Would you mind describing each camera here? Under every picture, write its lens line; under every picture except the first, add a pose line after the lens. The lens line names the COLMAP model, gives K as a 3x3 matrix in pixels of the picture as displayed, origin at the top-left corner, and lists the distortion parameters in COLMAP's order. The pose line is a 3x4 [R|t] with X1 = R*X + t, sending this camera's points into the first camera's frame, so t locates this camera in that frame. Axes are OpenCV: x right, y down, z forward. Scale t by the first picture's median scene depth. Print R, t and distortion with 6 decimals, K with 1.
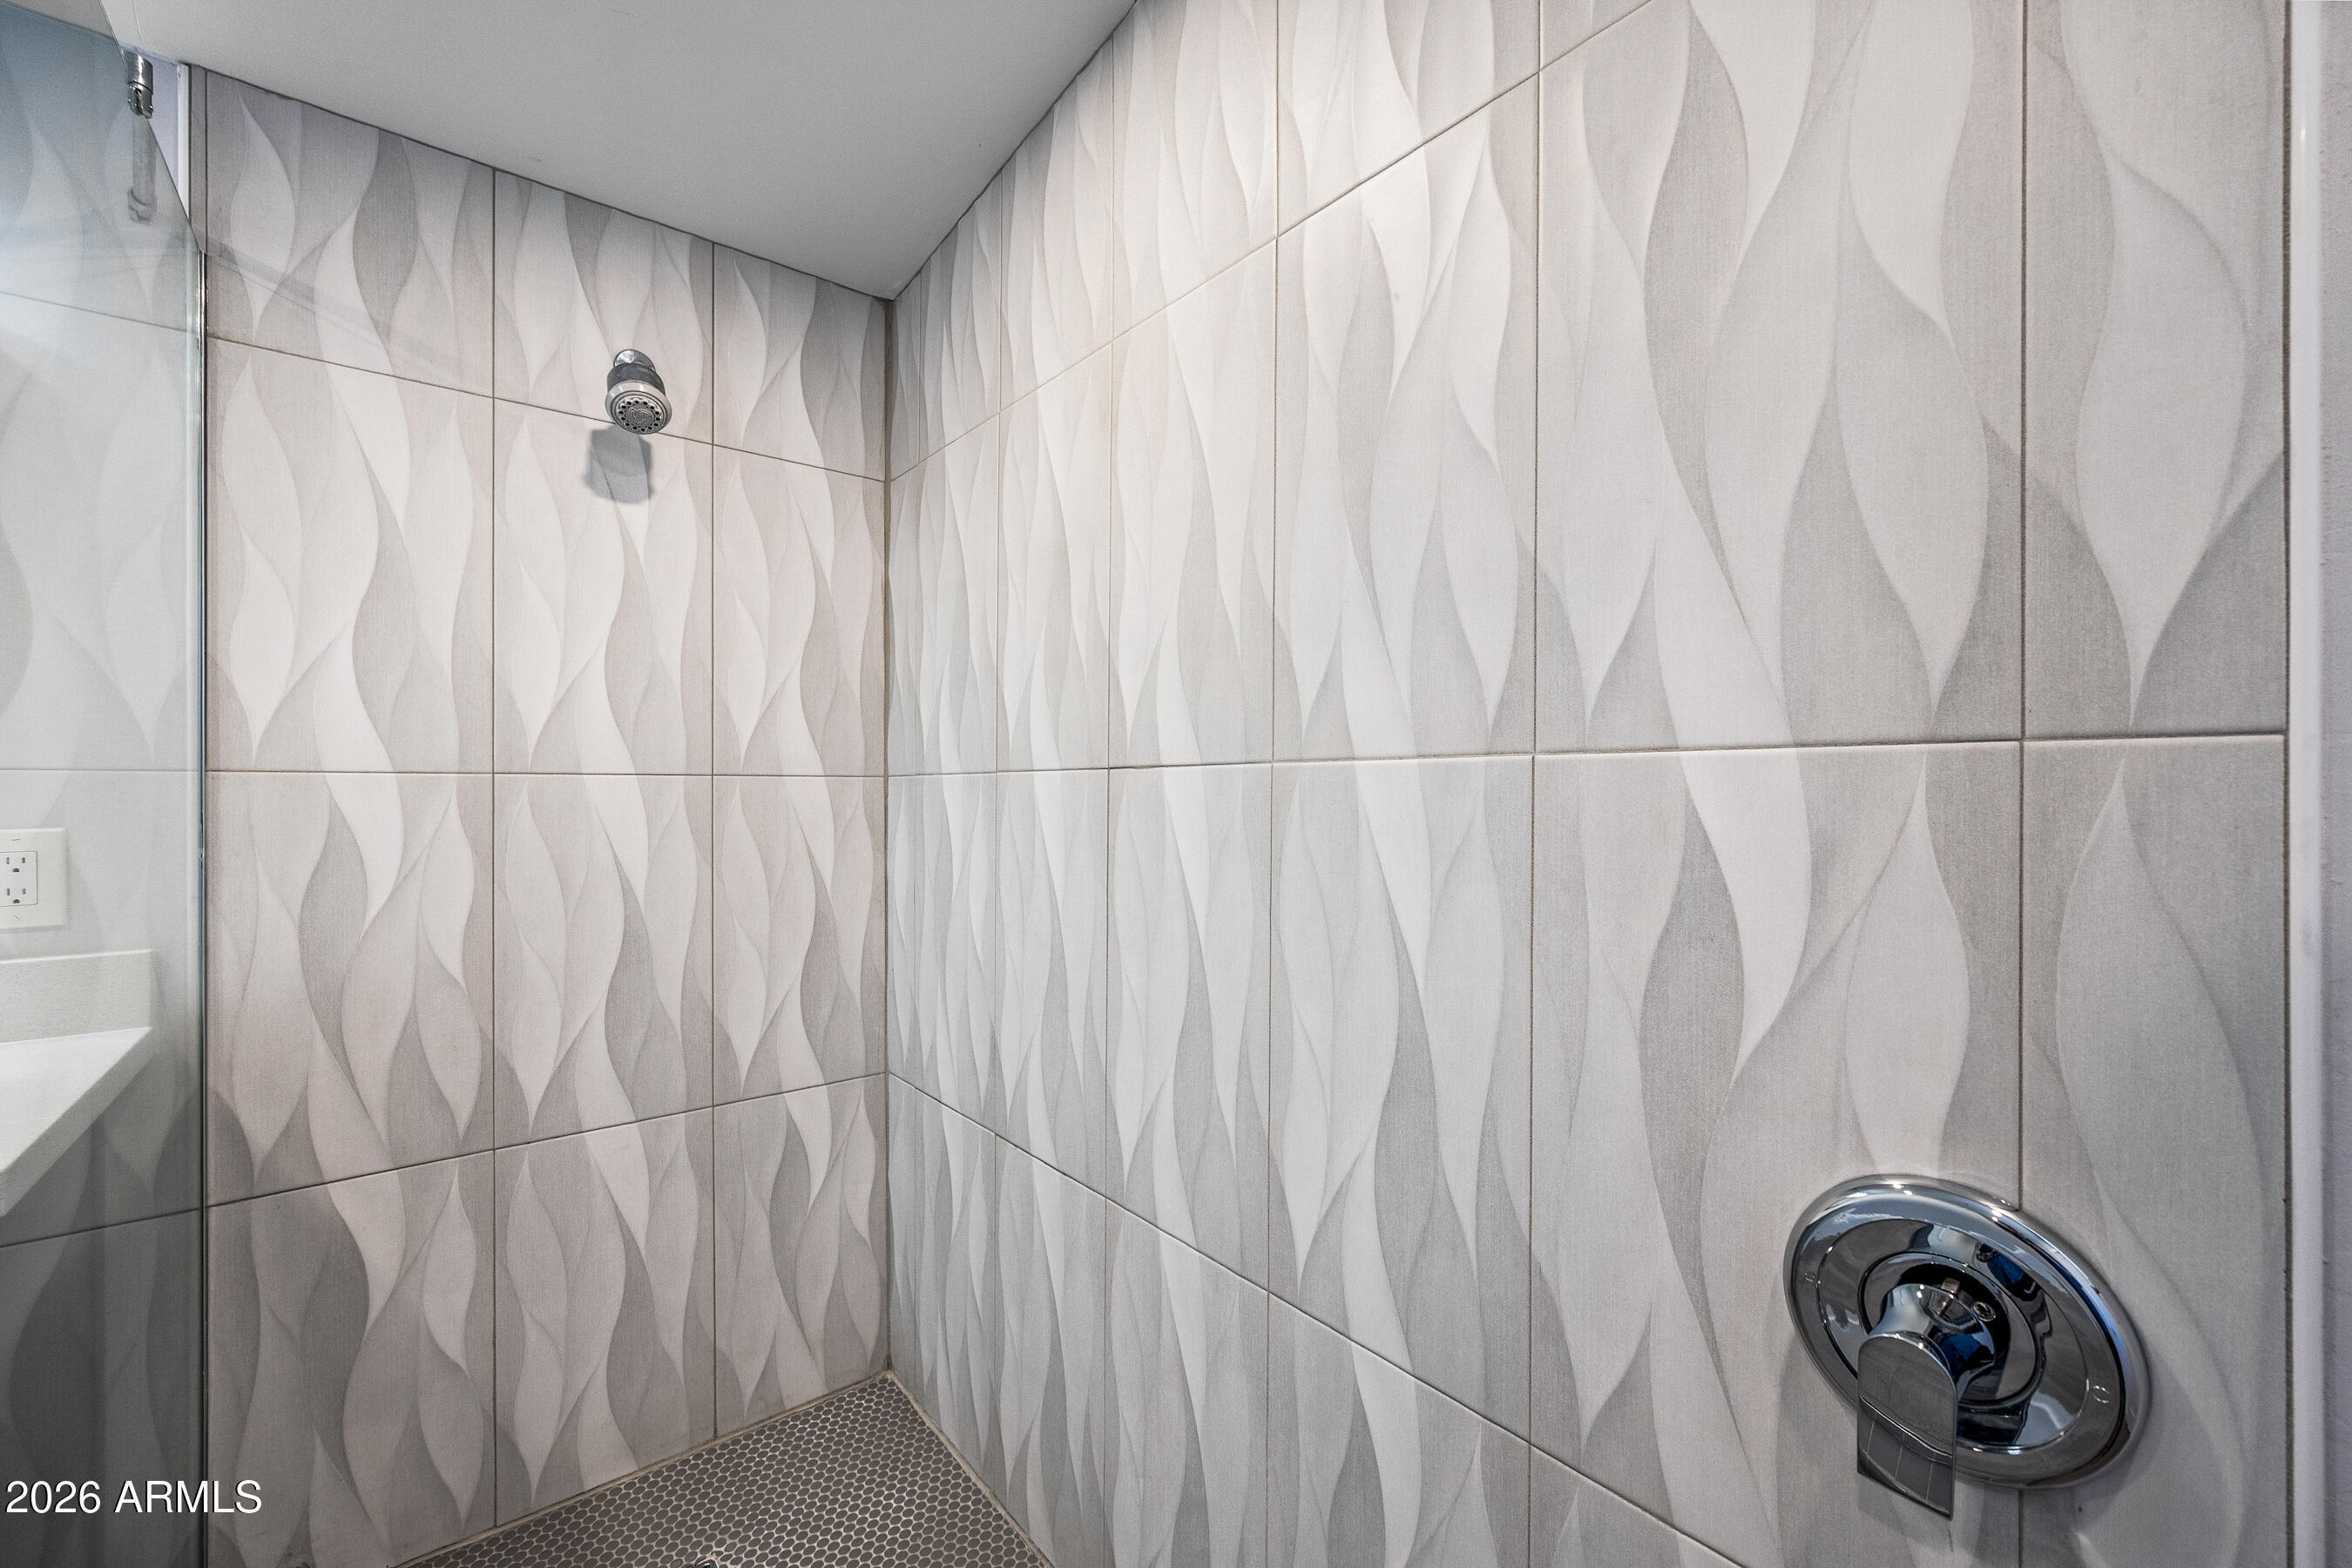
lens RADIAL K [[946.9, 0, 1186.8], [0, 946.9, 784.8], [0, 0, 1]] dist [0.000518, -0.000014]
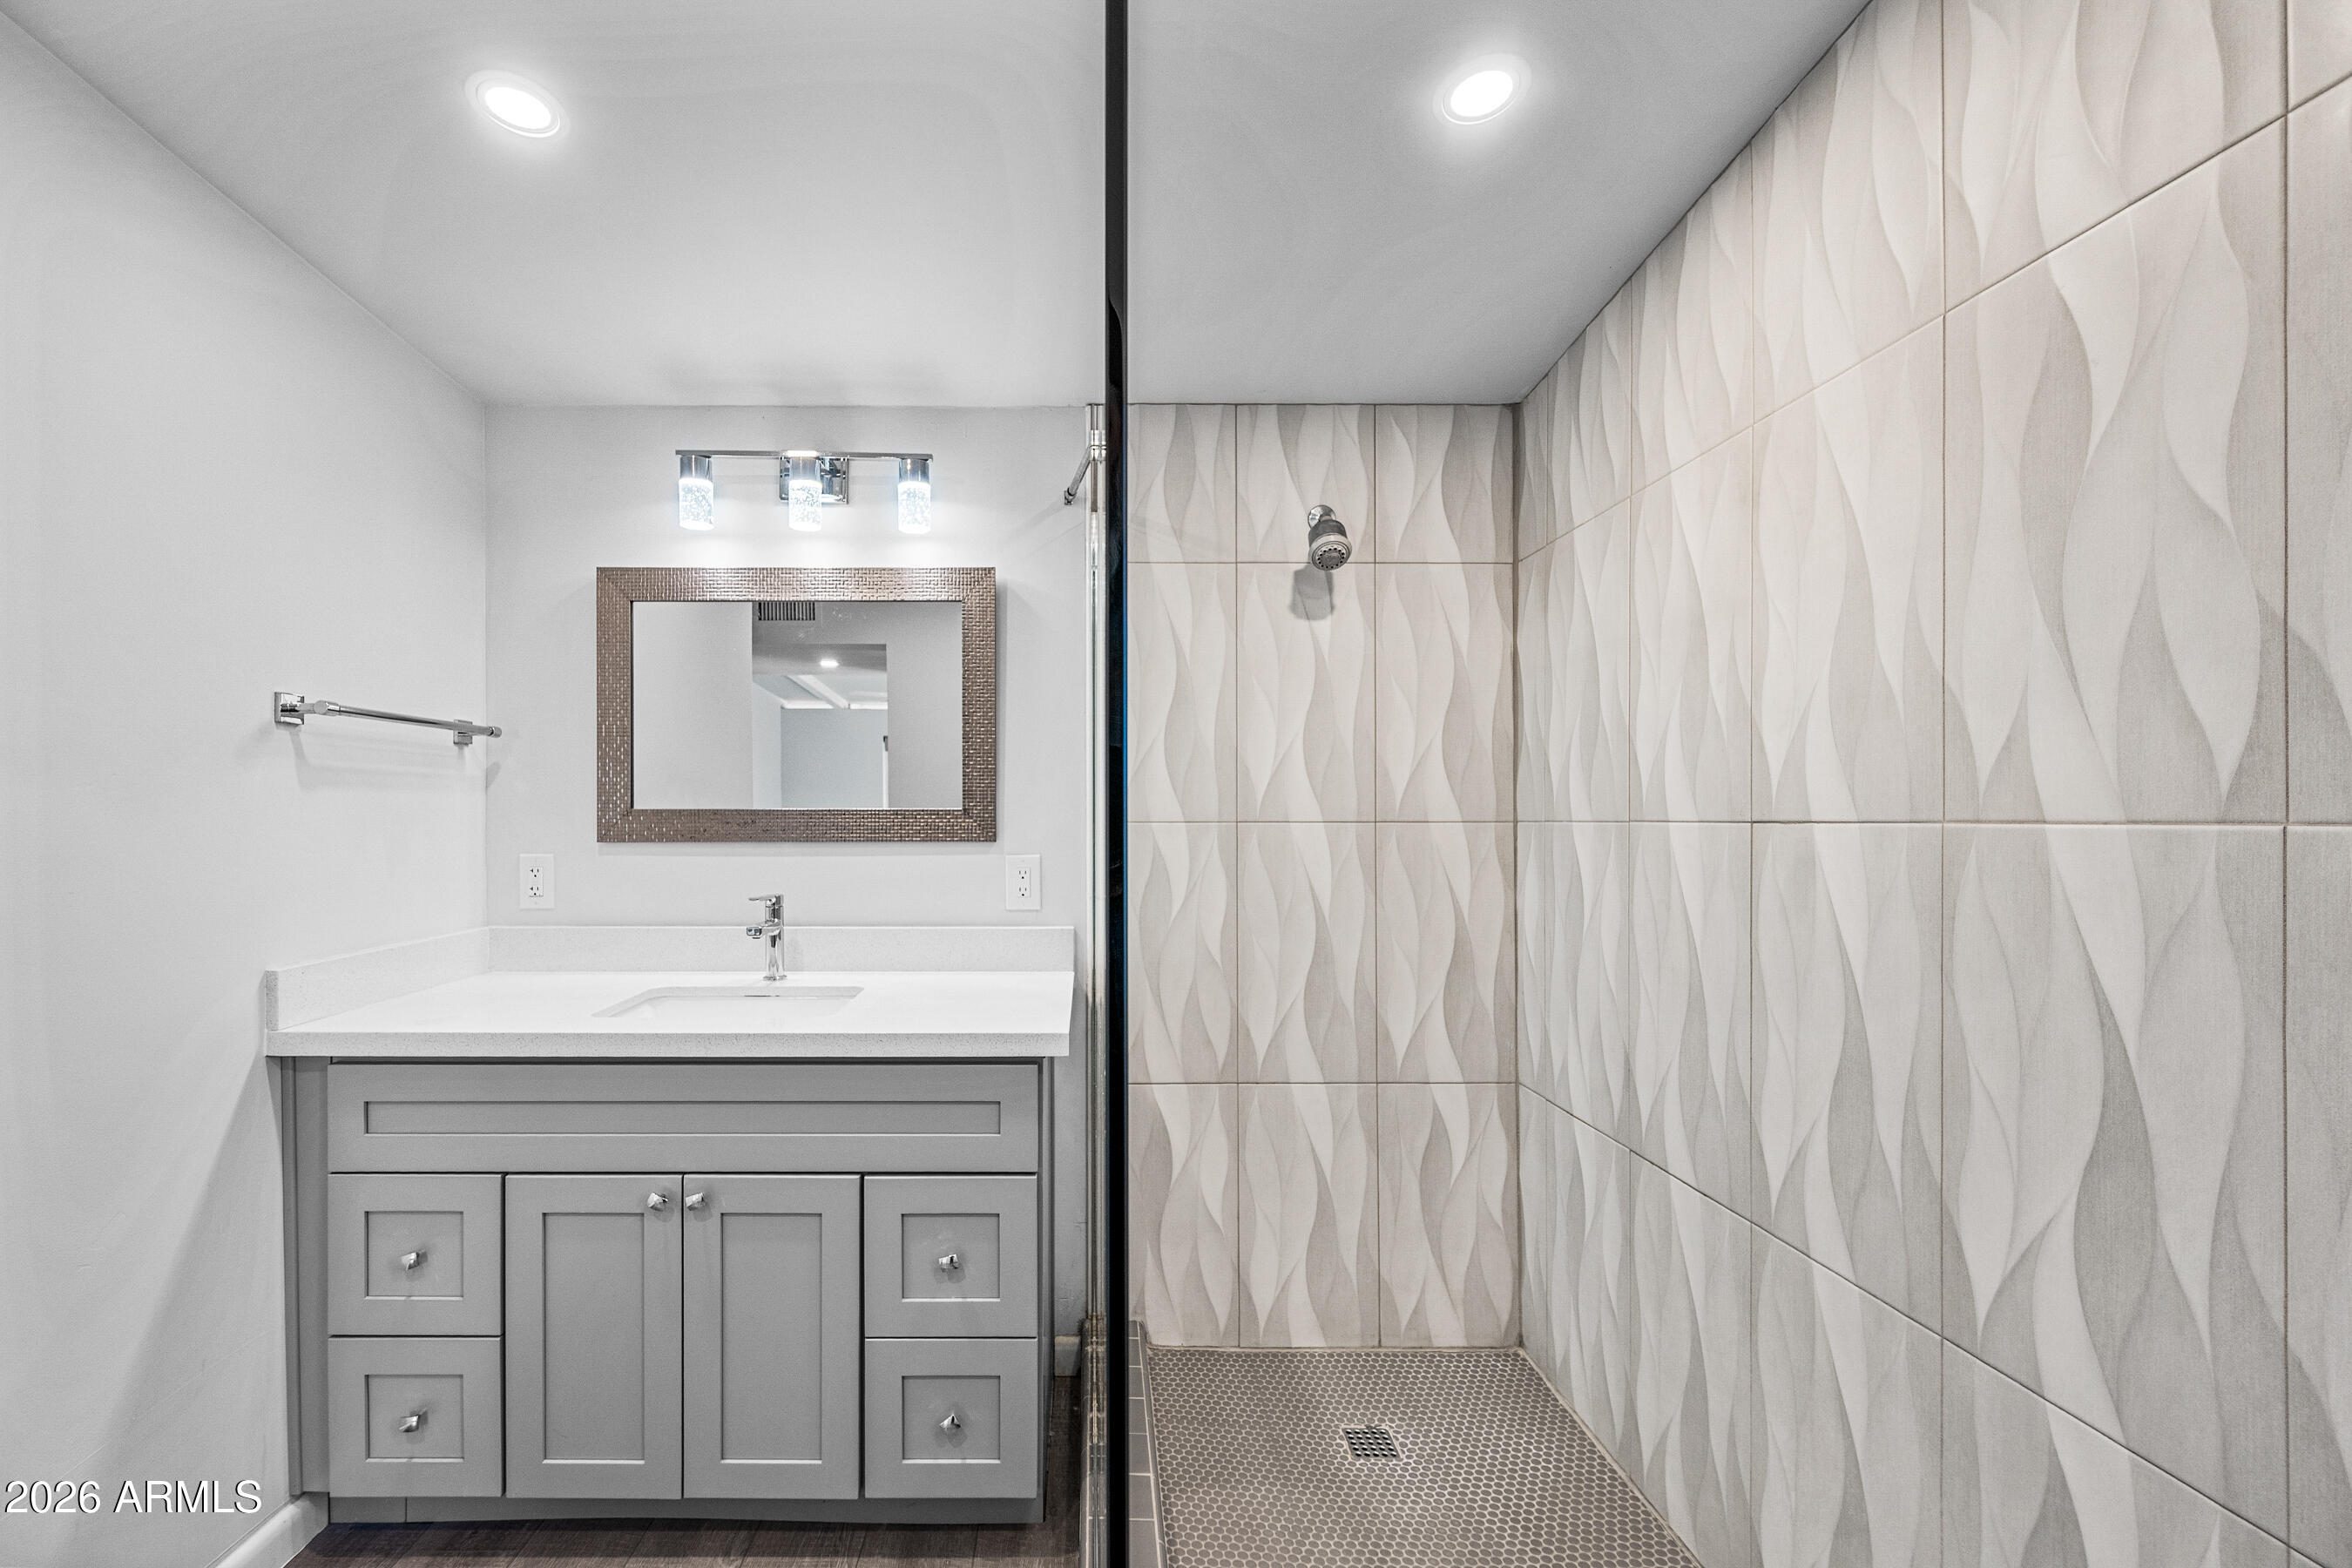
lens RADIAL K [[979.2, 0, 1080.8], [0, 979.2, 806.0], [0, 0, 1]] dist [-0.001462, 0.000434]
pose [[0.774429, -0.006062, -0.632631, 0.027115], [0.002187, 0.999974, -0.006905, -0.026437], [0.632657, 0.003964, 0.774422, -0.303212]]
